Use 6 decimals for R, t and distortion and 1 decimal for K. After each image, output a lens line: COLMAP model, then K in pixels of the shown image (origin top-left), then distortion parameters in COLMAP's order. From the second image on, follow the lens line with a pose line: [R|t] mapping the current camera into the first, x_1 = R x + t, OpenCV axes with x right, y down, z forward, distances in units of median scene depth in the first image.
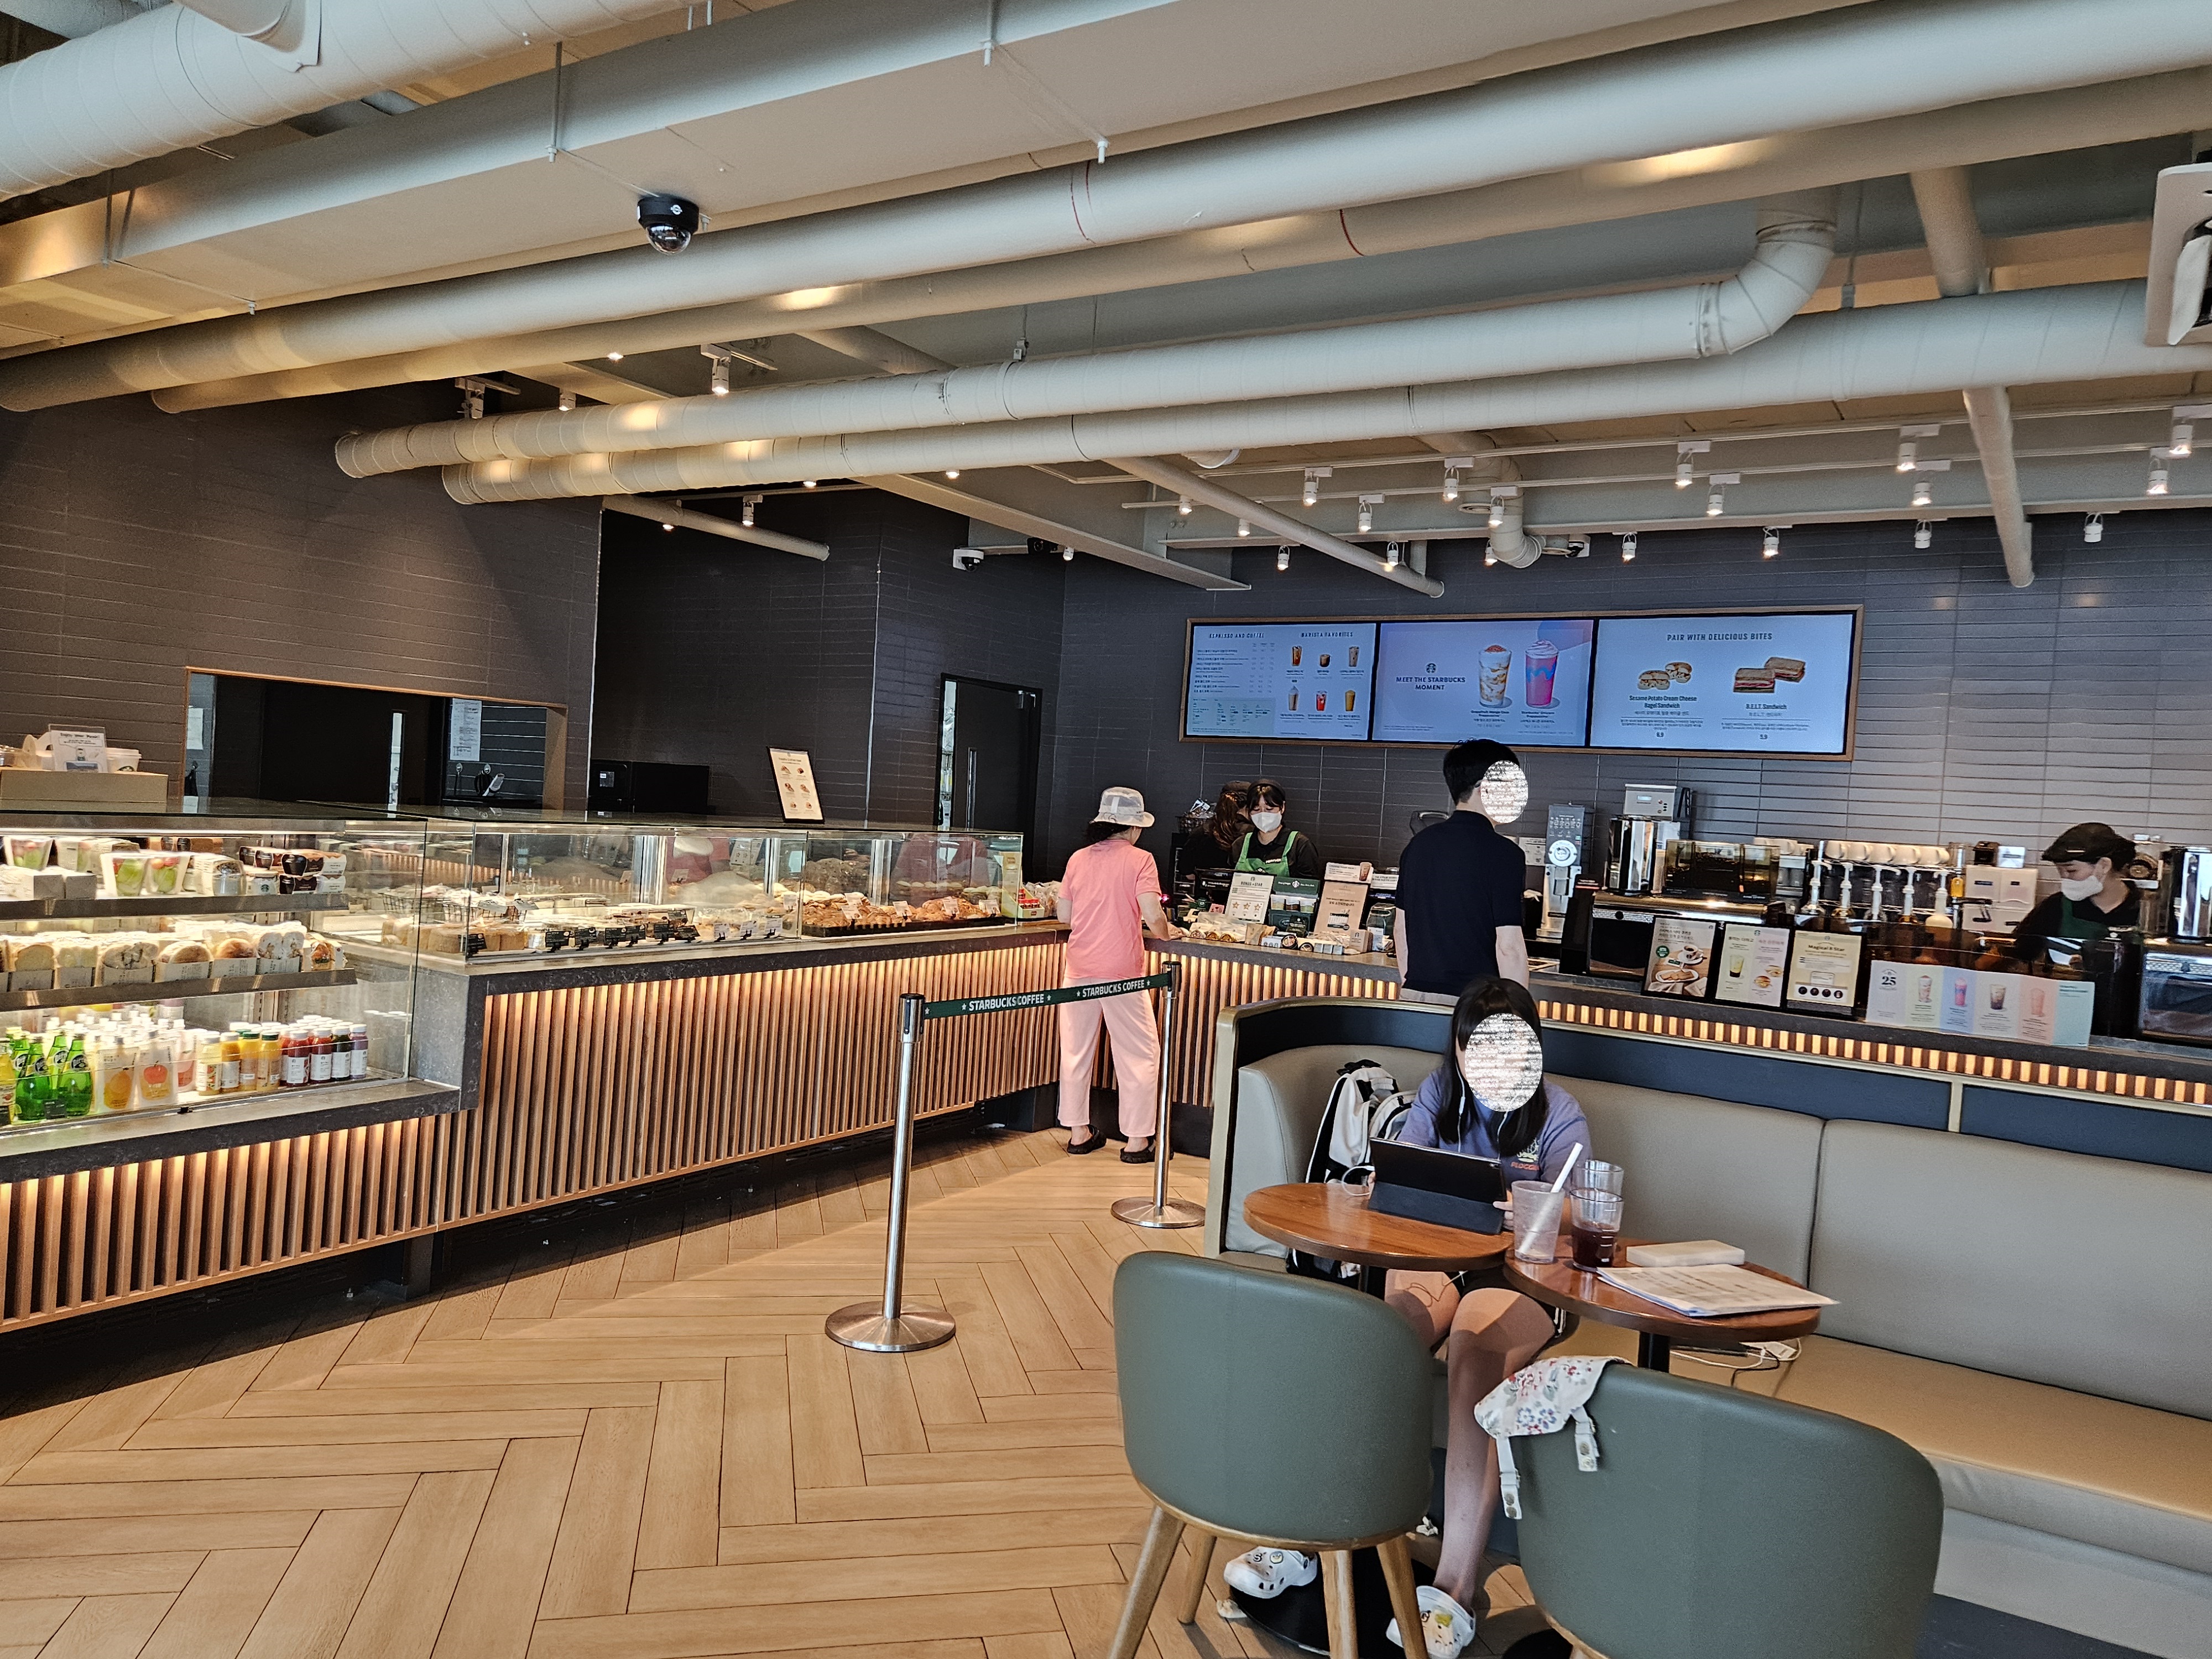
lens RADIAL K [[1530.5, 0, 1116.3], [0, 1530.5, 825.3], [0, 0, 1]] dist [0.007124, 0.002784]
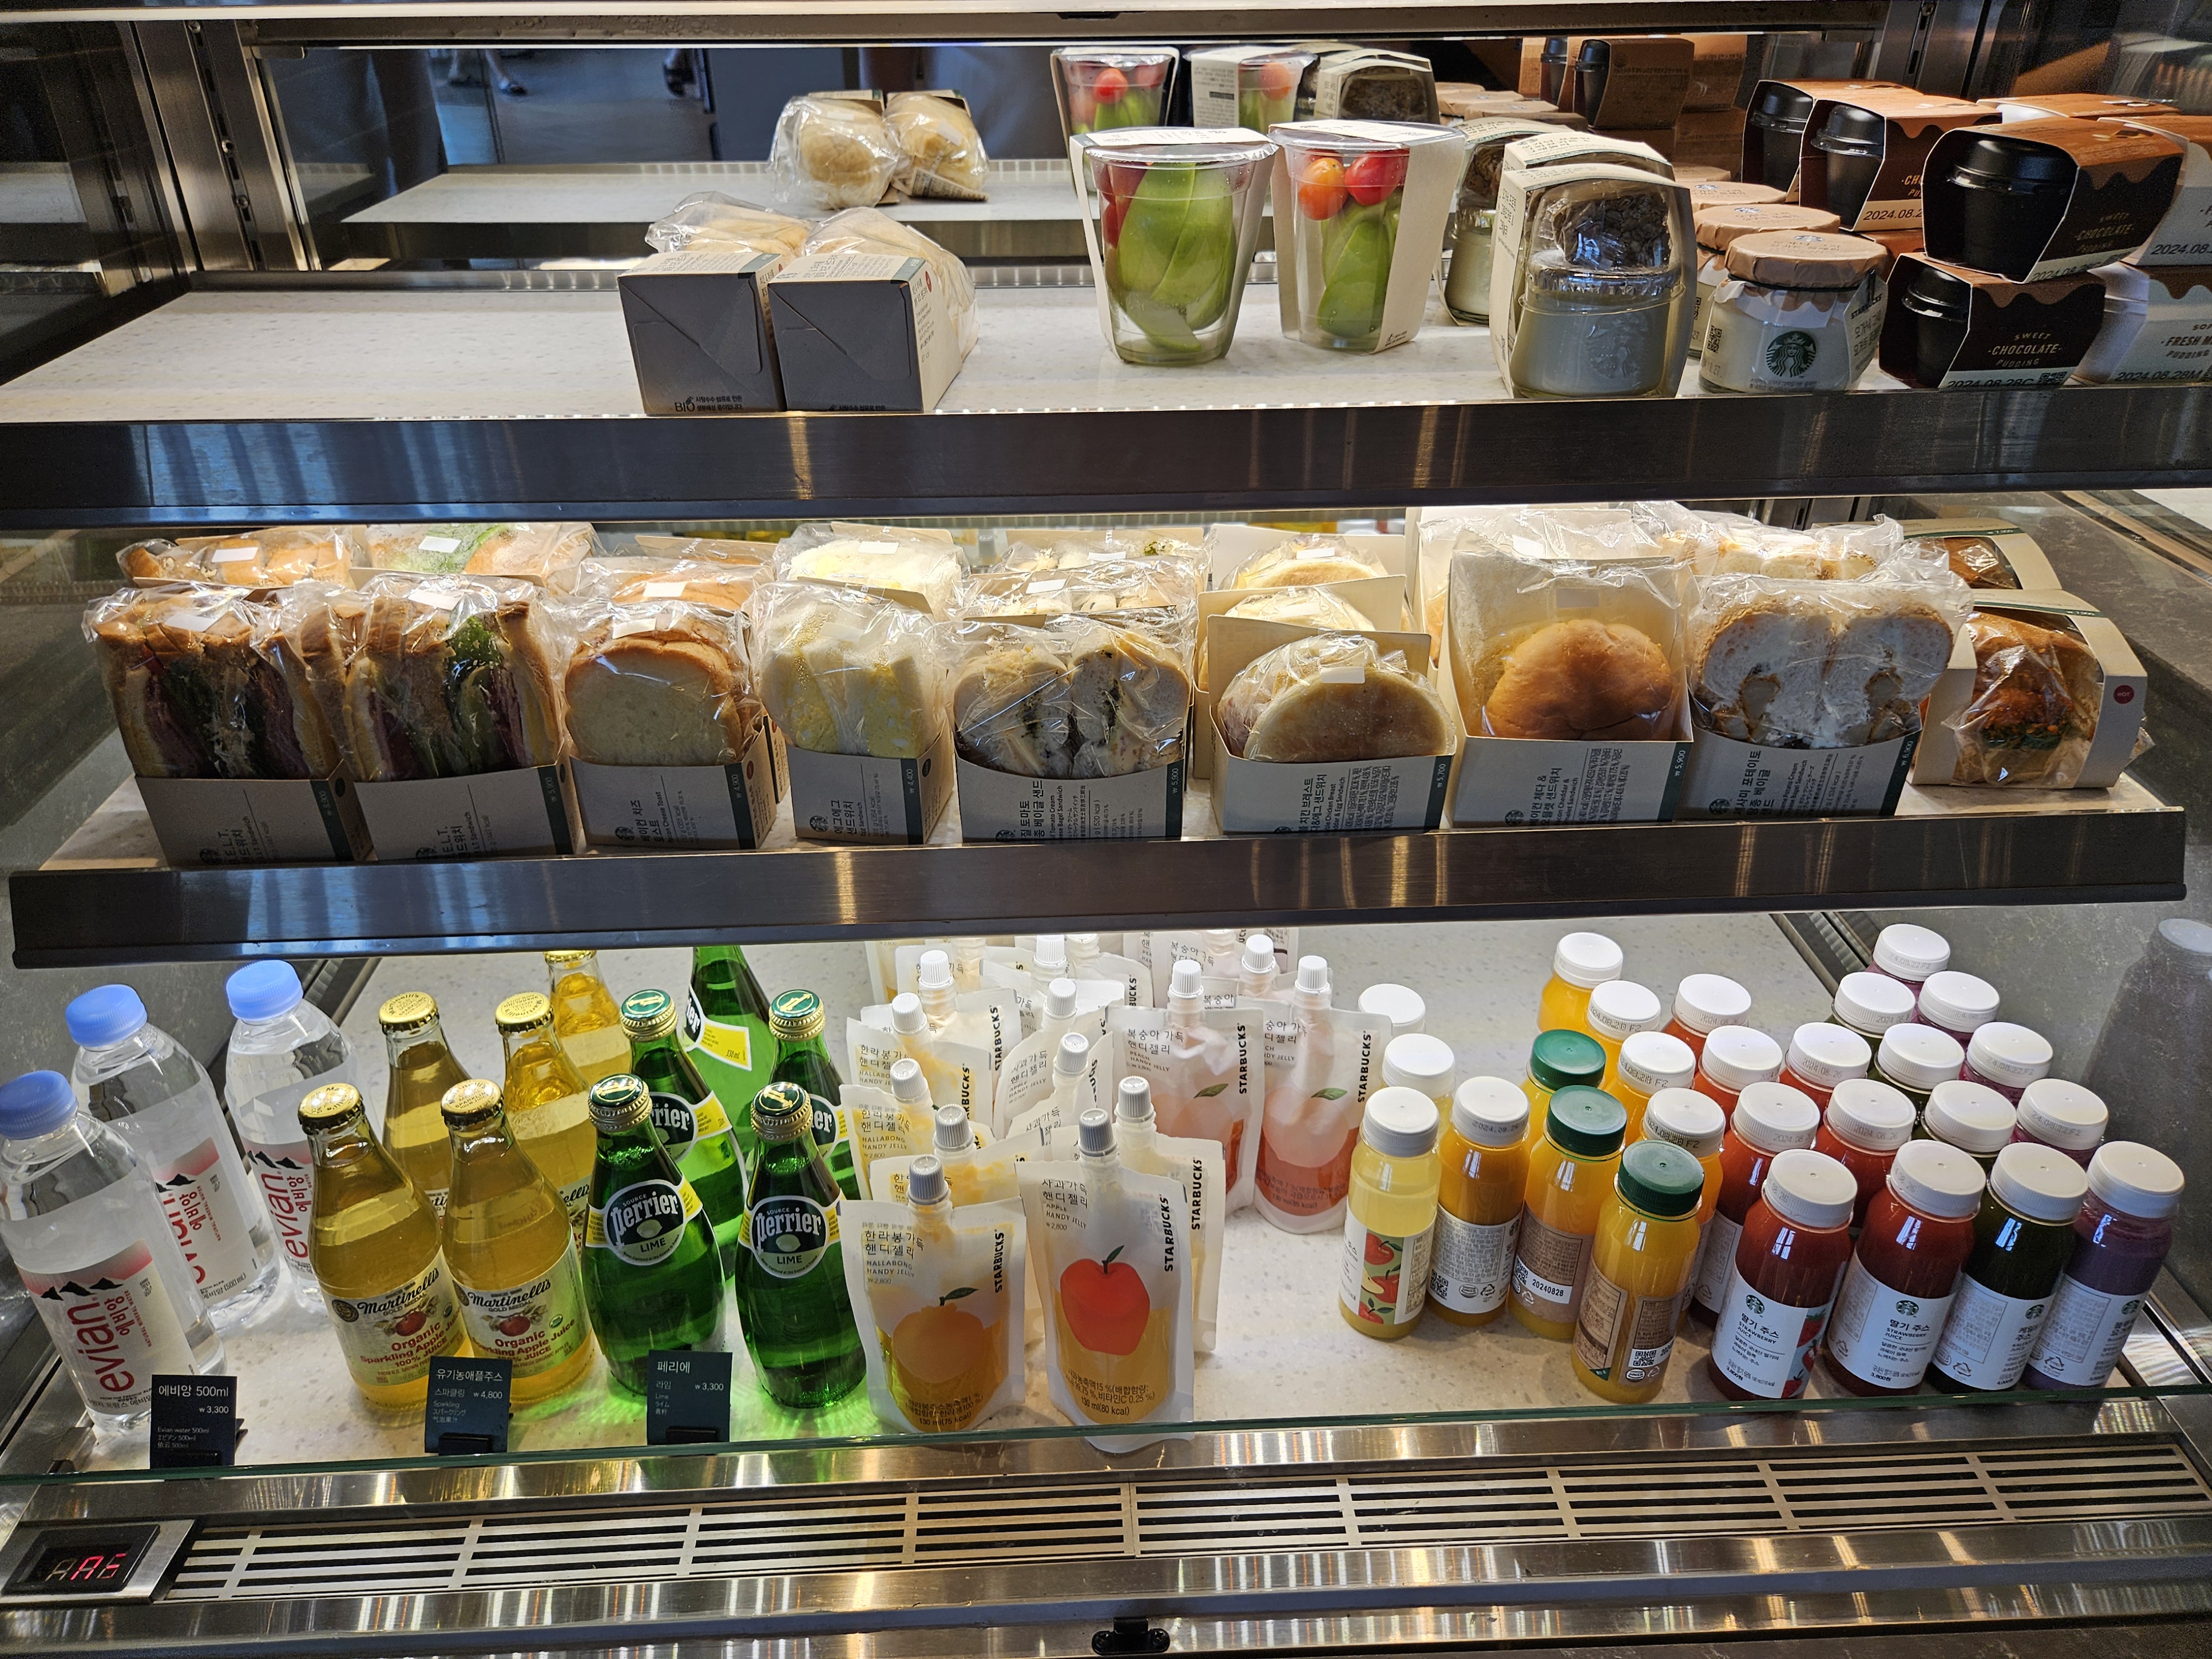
lens RADIAL K [[1530.5, 0, 1116.3], [0, 1530.5, 825.3], [0, 0, 1]] dist [0.007124, 0.002784]
pose [[0.567124, 0.357661, -0.741923, -0.457942], [0.023315, 0.893461, 0.448536, 0.009509], [0.823302, -0.271673, 0.498364, 0.849966]]
